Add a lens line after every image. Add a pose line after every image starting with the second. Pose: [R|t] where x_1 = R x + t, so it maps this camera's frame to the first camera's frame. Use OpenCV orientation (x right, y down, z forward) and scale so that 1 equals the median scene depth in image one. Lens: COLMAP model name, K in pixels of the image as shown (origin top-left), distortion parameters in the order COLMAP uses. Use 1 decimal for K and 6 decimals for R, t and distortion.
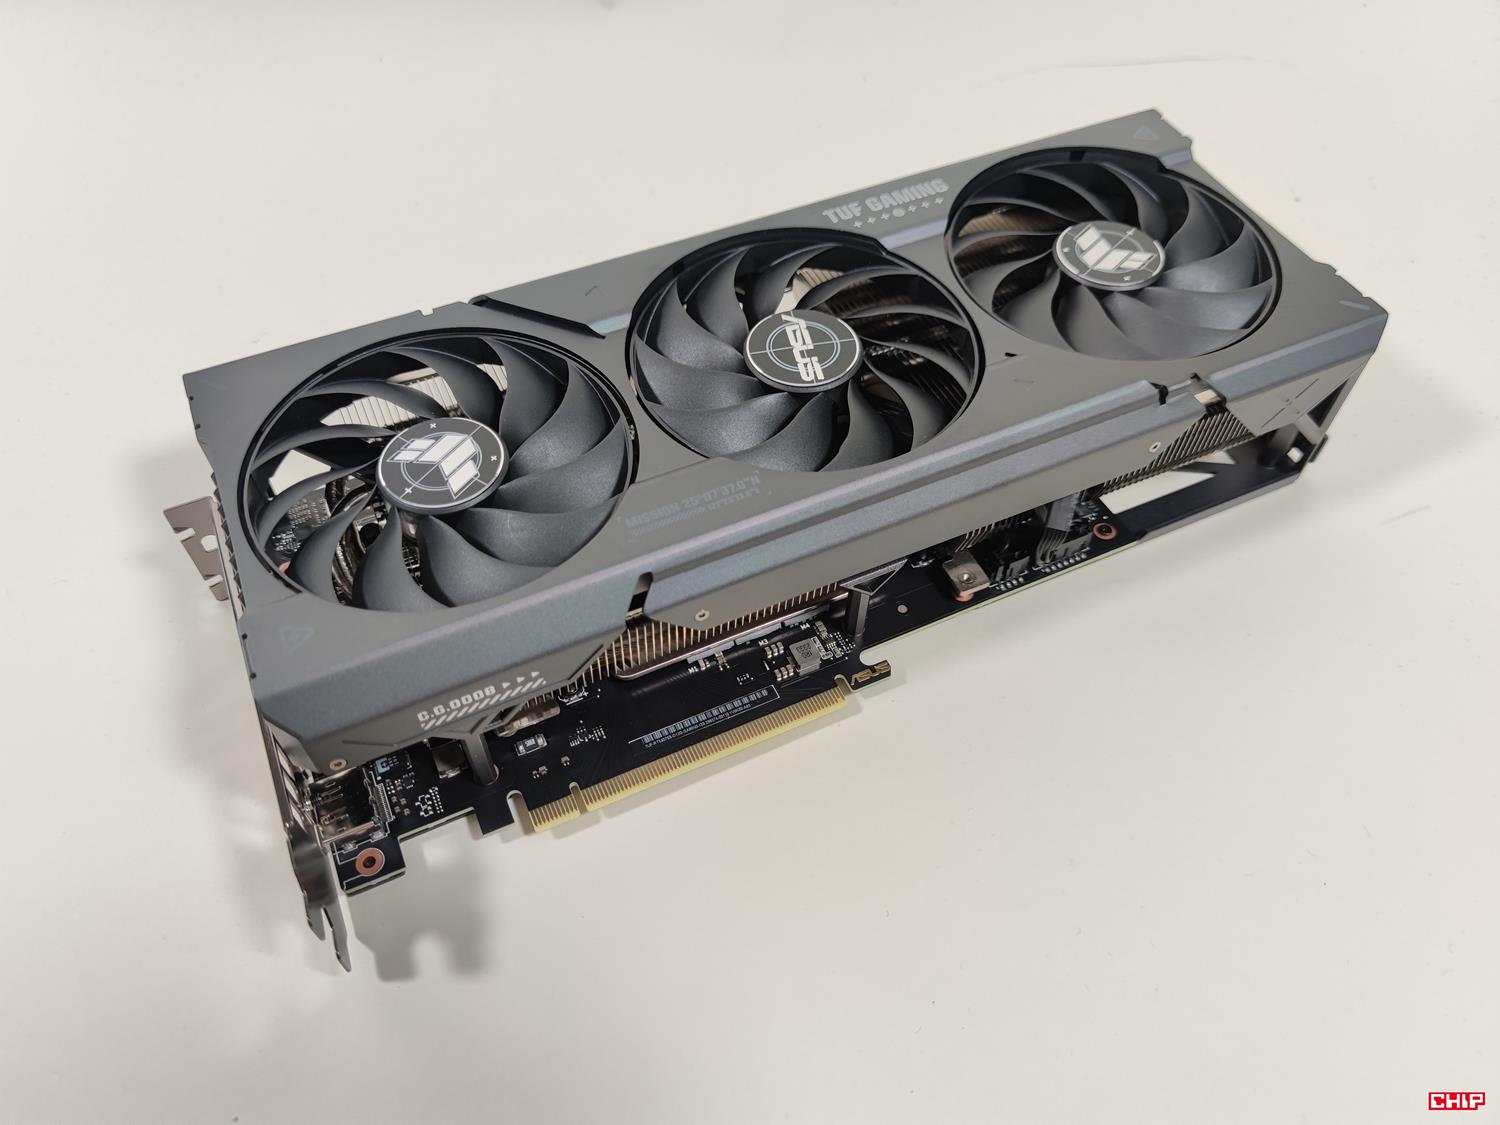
lens RADIAL K [[1113.5, 0, 754.0], [0, 1113.5, 553.3], [0, 0, 1]] dist [-0.017178, -0.047215]
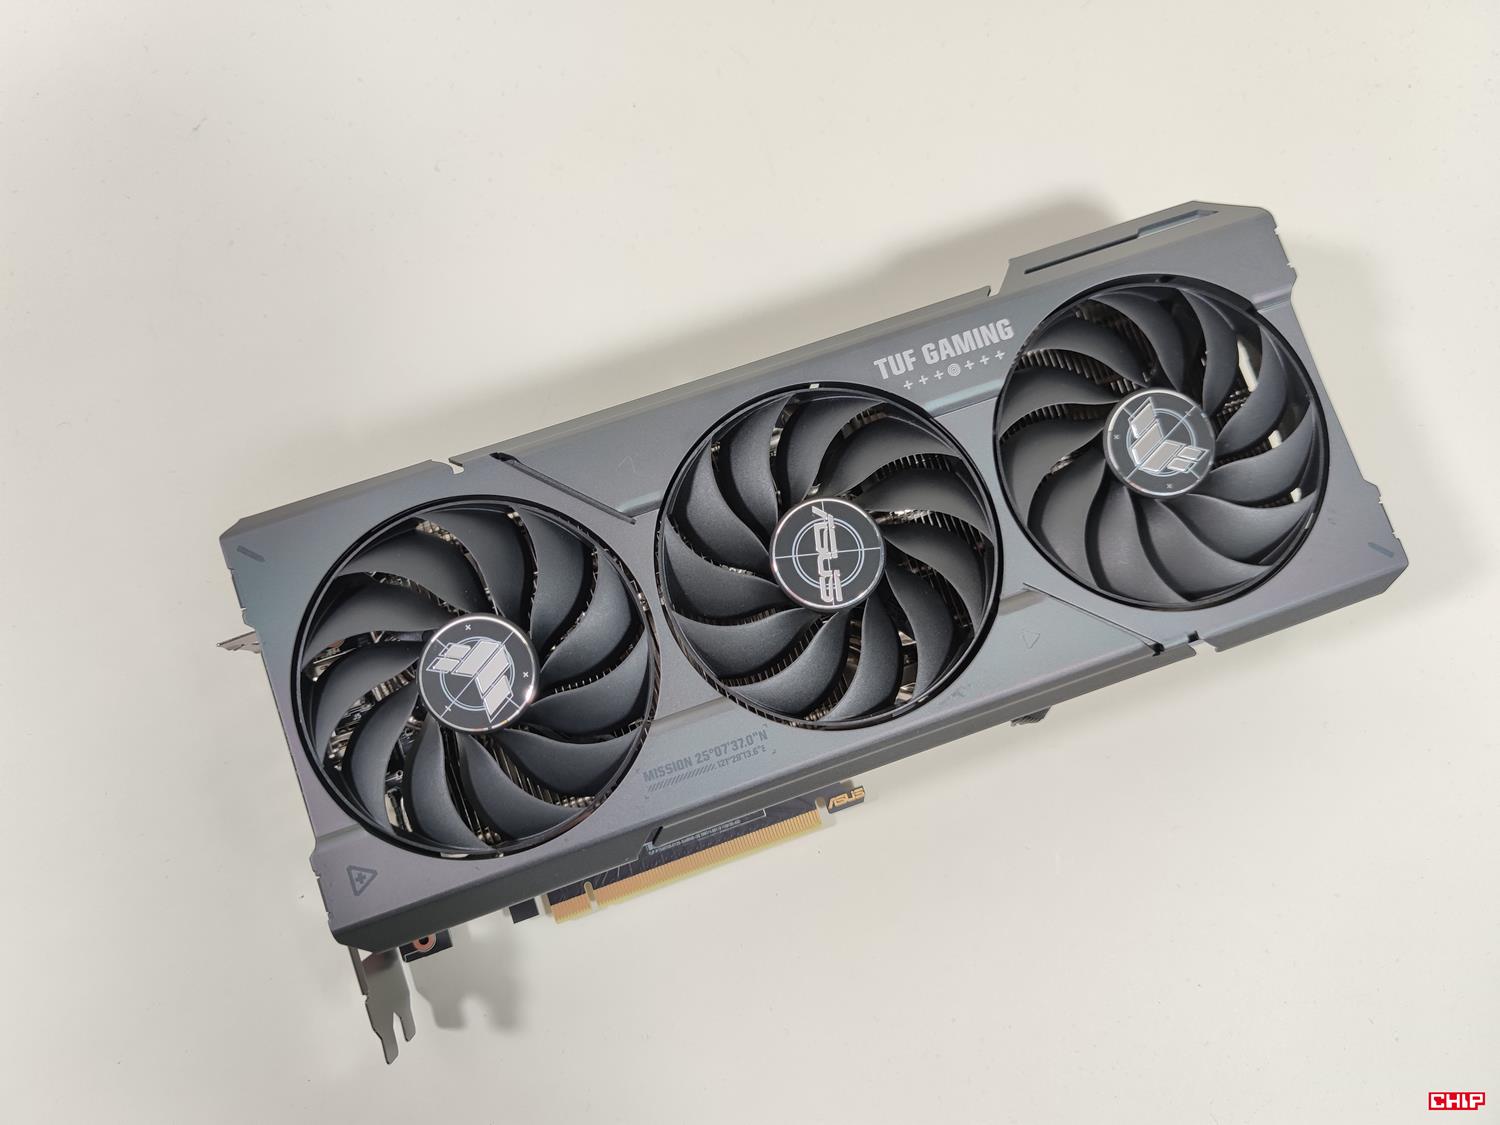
lens RADIAL K [[1113.5, 0, 760.0], [0, 1113.5, 567.1], [0, 0, 1]] dist [-0.017178, -0.047215]
pose [[0.993598, 0.109797, 0.026621, -0.043584], [-0.108873, 0.867599, 0.485200, -0.664721], [0.030177, -0.484992, 0.873998, 0.103031]]
